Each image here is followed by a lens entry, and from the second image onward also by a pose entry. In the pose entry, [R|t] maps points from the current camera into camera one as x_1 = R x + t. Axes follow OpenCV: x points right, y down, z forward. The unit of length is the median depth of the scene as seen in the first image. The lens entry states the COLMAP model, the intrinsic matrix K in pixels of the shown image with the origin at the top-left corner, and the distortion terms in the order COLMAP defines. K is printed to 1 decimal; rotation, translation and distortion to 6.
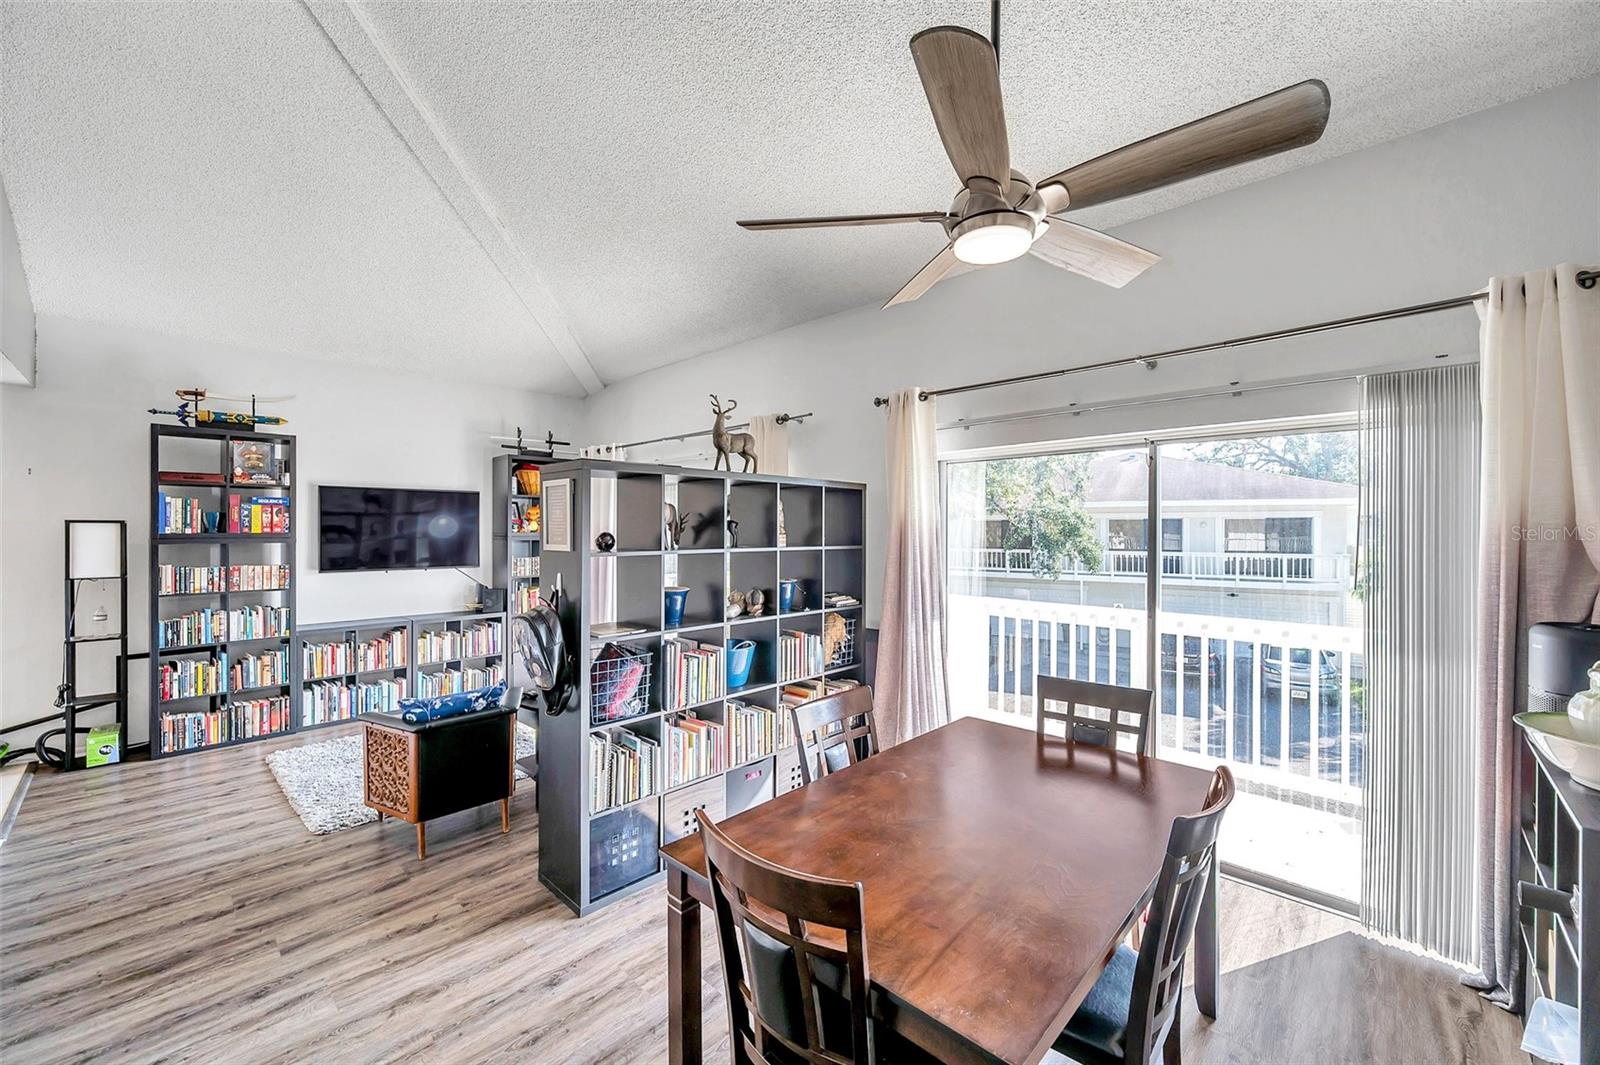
lens RADIAL K [[634.8, 0, 799.4], [0, 634.8, 530.2], [0, 0, 1]] dist [-0.001820, -0.000179]
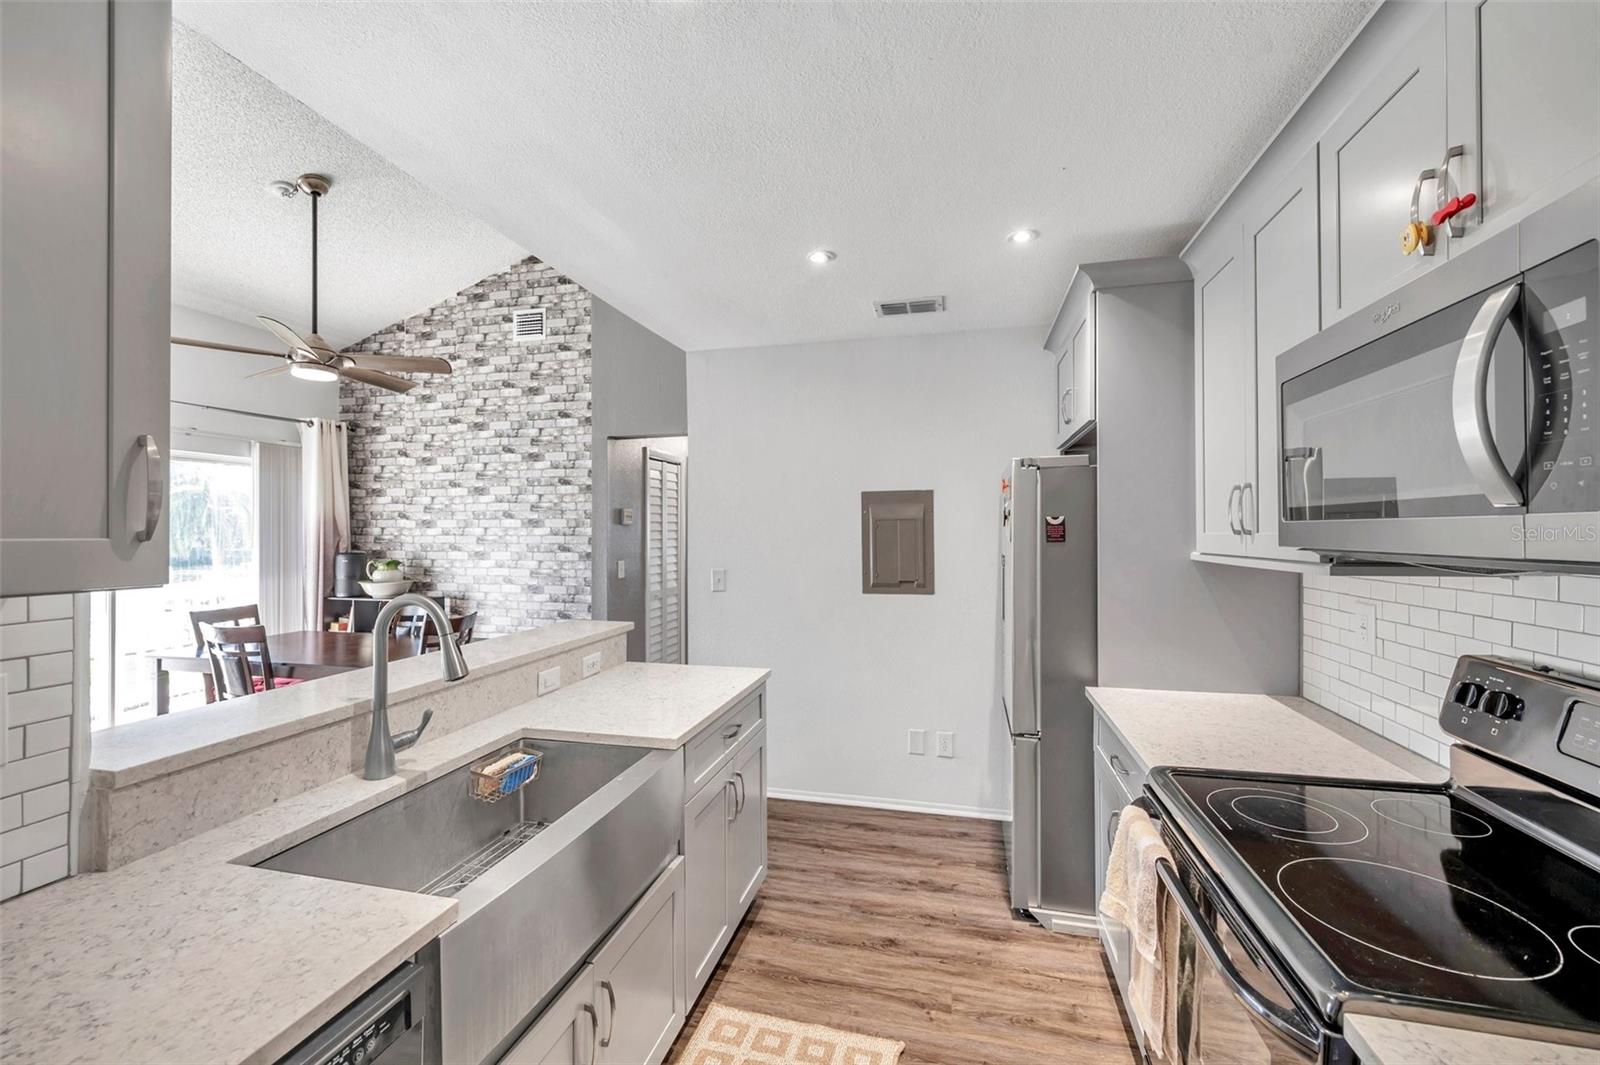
lens RADIAL K [[650.4, 0, 798.8], [0, 650.4, 530.7], [0, 0, 1]] dist [-0.000530, -0.000342]
pose [[-0.500849, -0.001645, 0.865533, -0.938158], [0.001548, 0.999995, 0.002796, 0.019194], [-0.865533, 0.002740, -0.500844, 0.291994]]
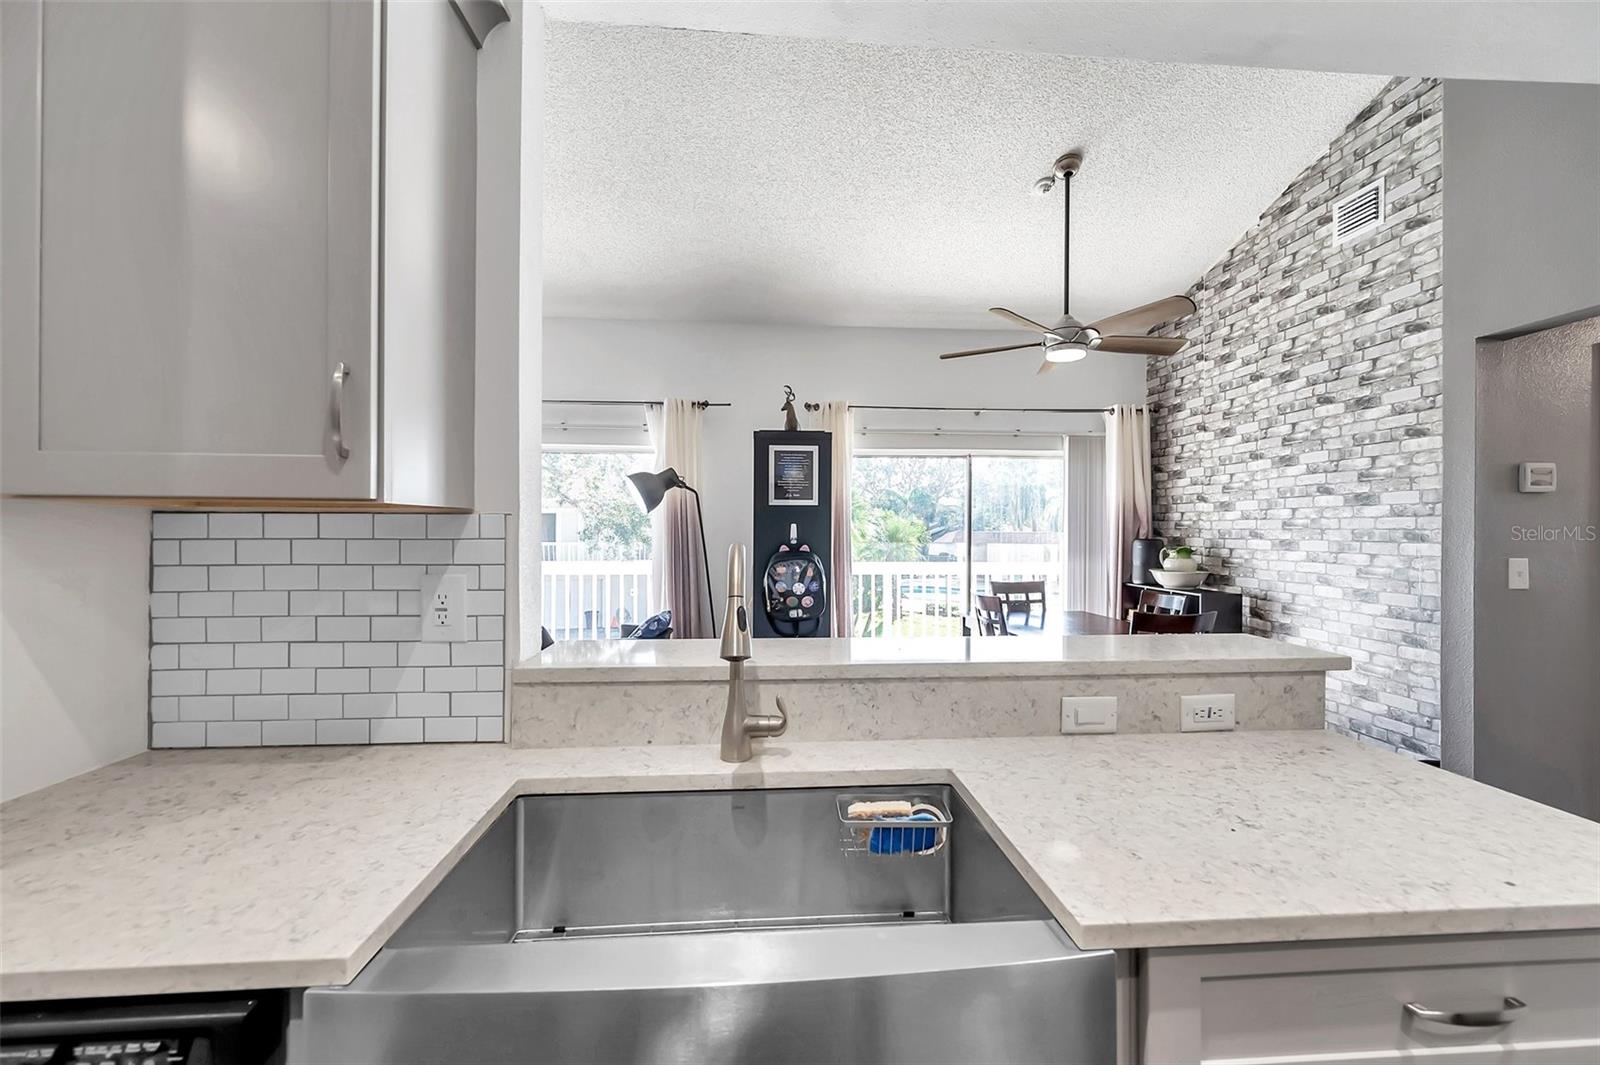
lens RADIAL K [[634.8, 0, 799.4], [0, 634.8, 530.2], [0, 0, 1]] dist [-0.001820, -0.000179]
pose [[0.668764, -0.000297, 0.743475, -0.736382], [-0.001266, 0.999998, 0.001538, 0.045570], [-0.743474, -0.001970, 0.668762, 0.114589]]
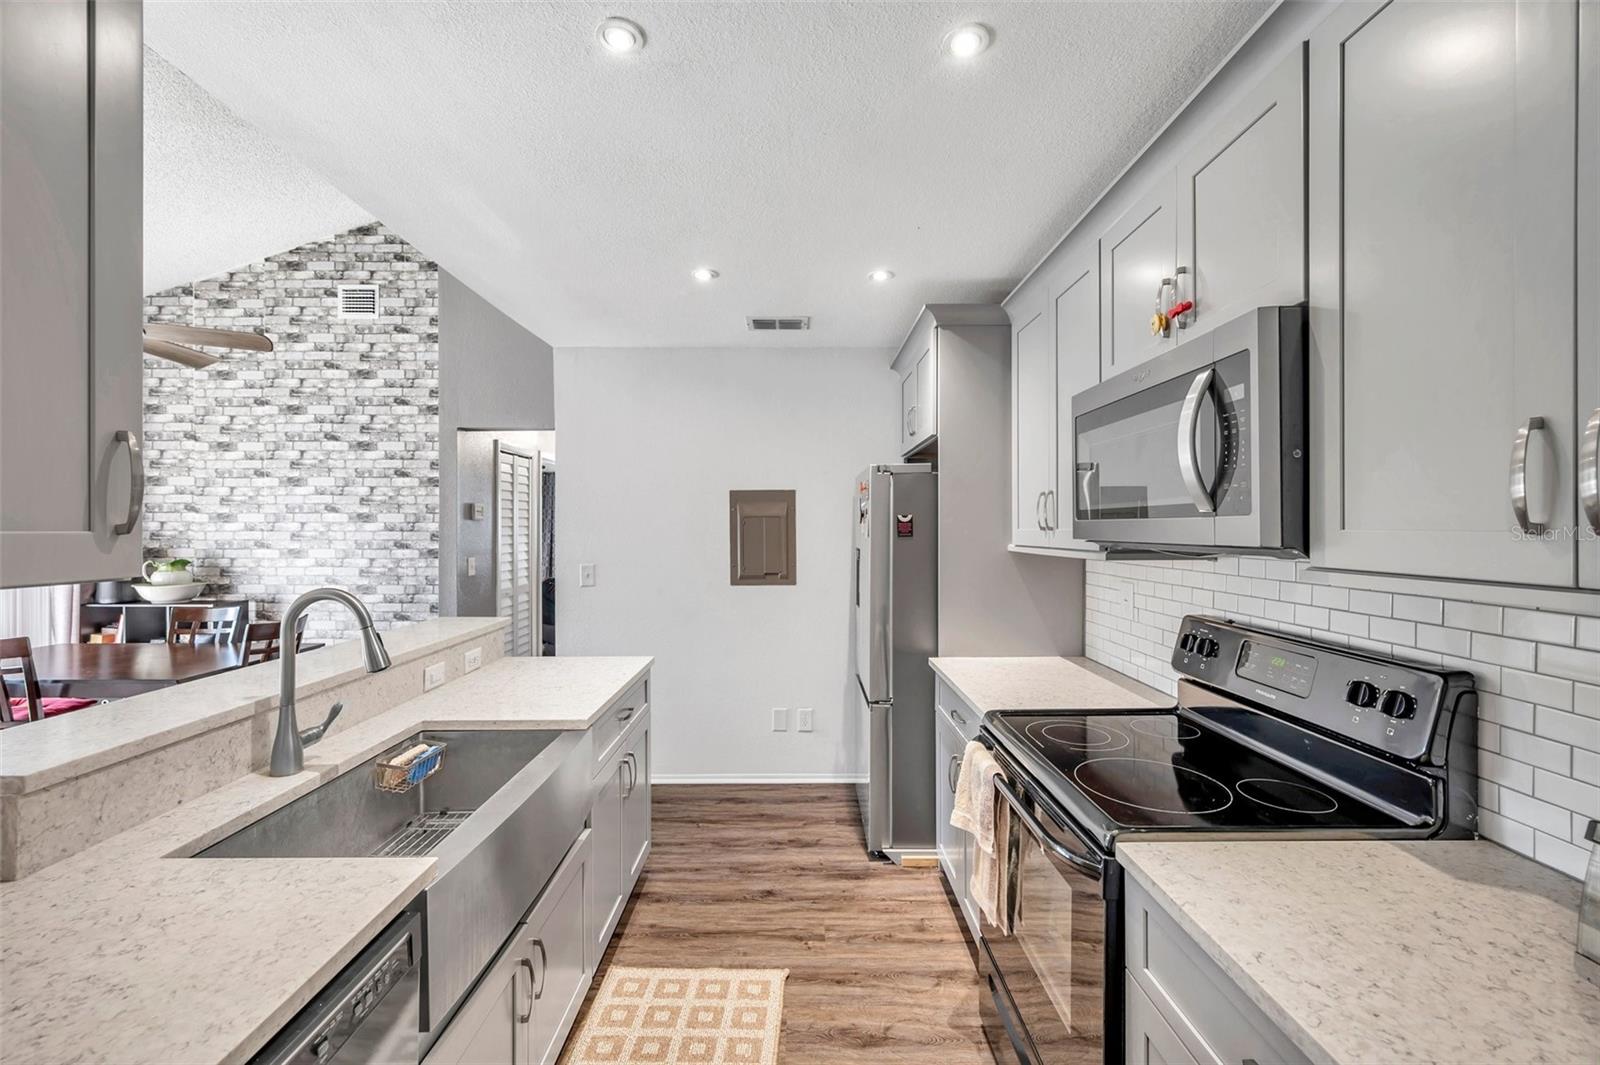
lens RADIAL K [[647.6, 0, 798.8], [0, 647.6, 530.6], [0, 0, 1]] dist [-0.001205, -0.000142]
pose [[-0.698659, -0.007066, 0.715420, -0.957575], [-0.001748, 0.999965, 0.008169, 0.019400], [-0.715452, 0.004456, -0.698647, 0.351889]]
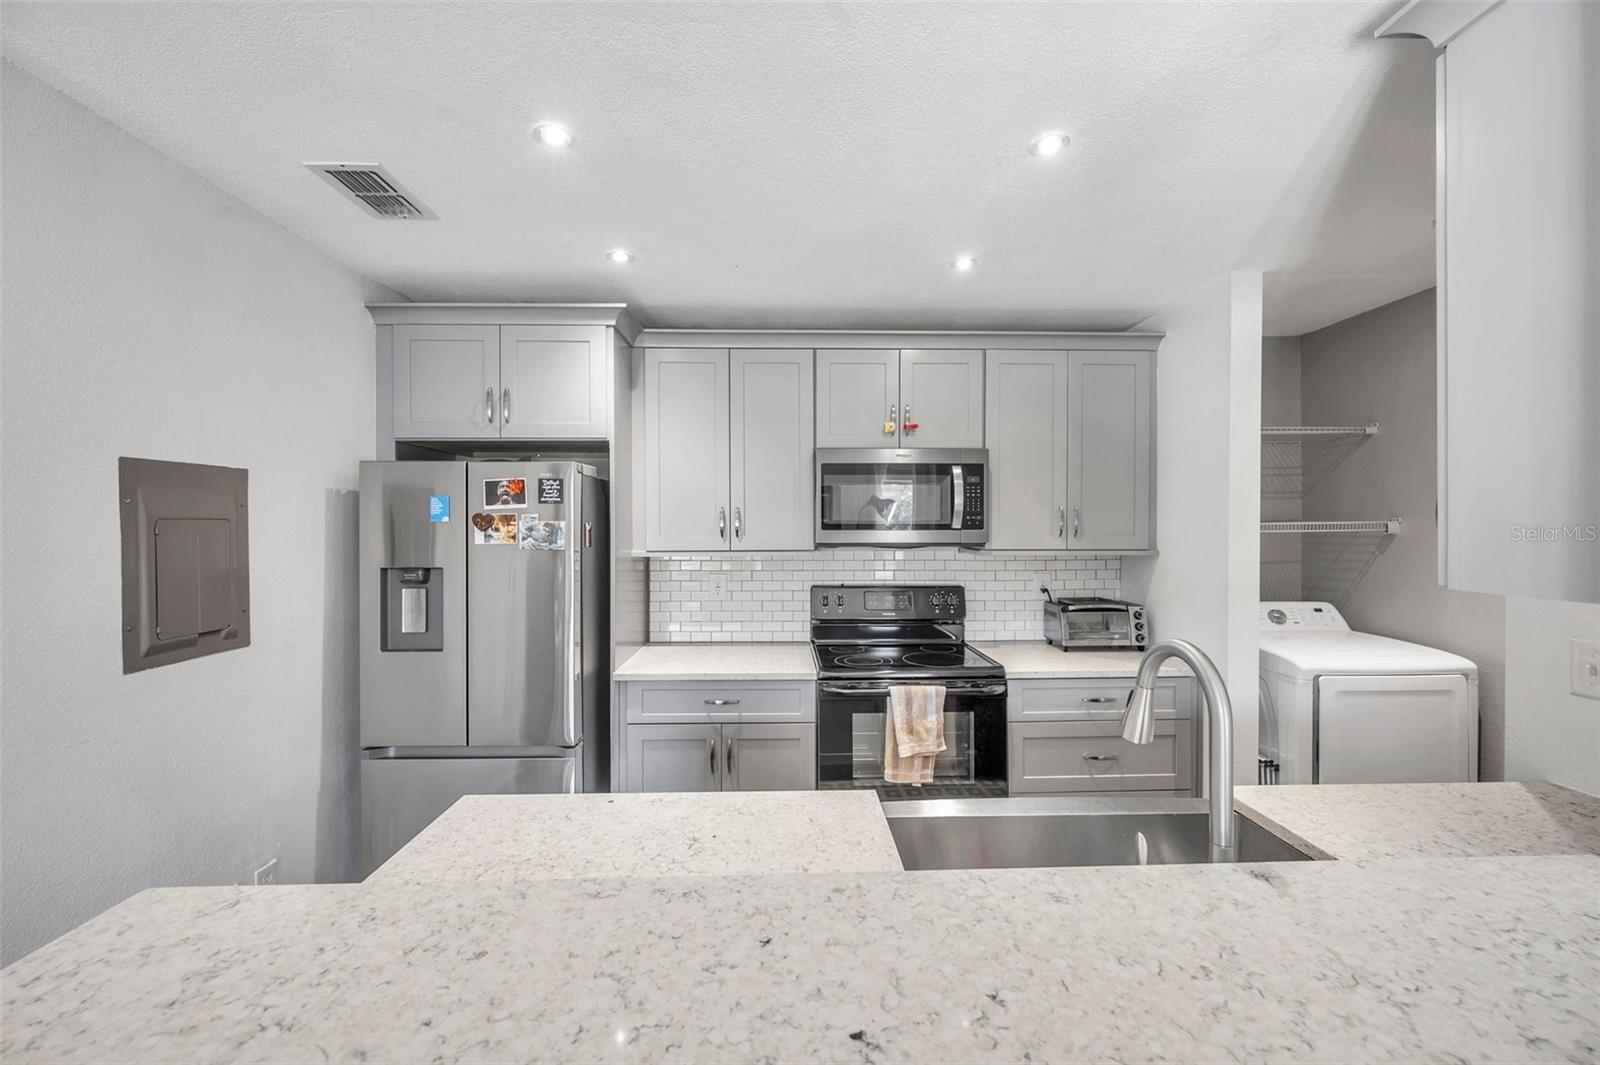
lens RADIAL K [[630.9, 0, 797.9], [0, 630.9, 530.0], [0, 0, 1]] dist [-0.001800, -0.000021]
pose [[-0.699097, 0.000618, -0.715027, -0.335505], [-0.001956, 0.999994, 0.002777, 0.013996], [0.715024, 0.003340, -0.699091, 0.351022]]
